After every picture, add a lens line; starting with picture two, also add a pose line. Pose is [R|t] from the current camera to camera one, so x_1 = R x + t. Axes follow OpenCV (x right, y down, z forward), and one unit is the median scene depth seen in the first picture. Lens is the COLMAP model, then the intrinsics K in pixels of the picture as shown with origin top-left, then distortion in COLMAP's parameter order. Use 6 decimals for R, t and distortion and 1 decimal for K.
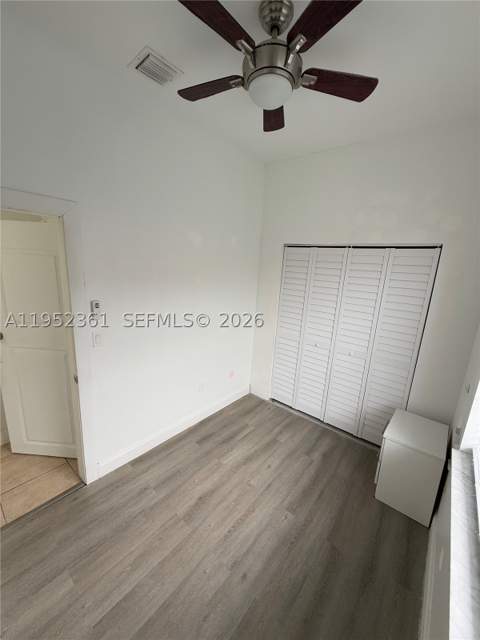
lens RADIAL K [[253.4, 0, 239.0], [0, 253.4, 319.4], [0, 0, 1]] dist [0.000513, -0.000373]
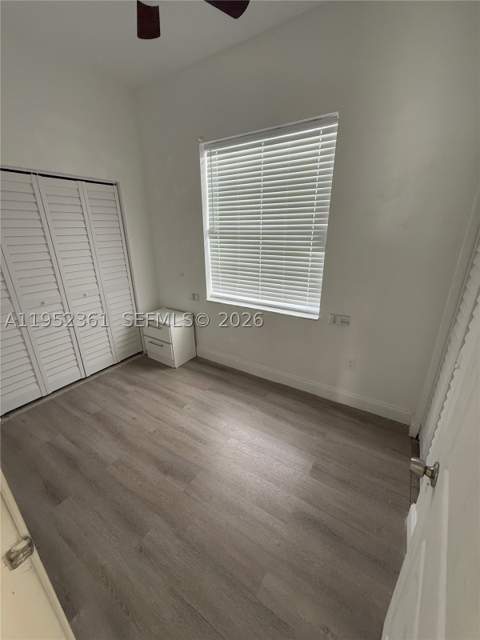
lens RADIAL K [[253.4, 0, 239.0], [0, 253.4, 319.4], [0, 0, 1]] dist [0.000513, -0.000373]
pose [[-0.121438, -0.391113, 0.912296, -0.628322], [0.218218, 0.886092, 0.408927, -0.058252], [-0.968315, 0.248739, -0.022257, 0.513311]]
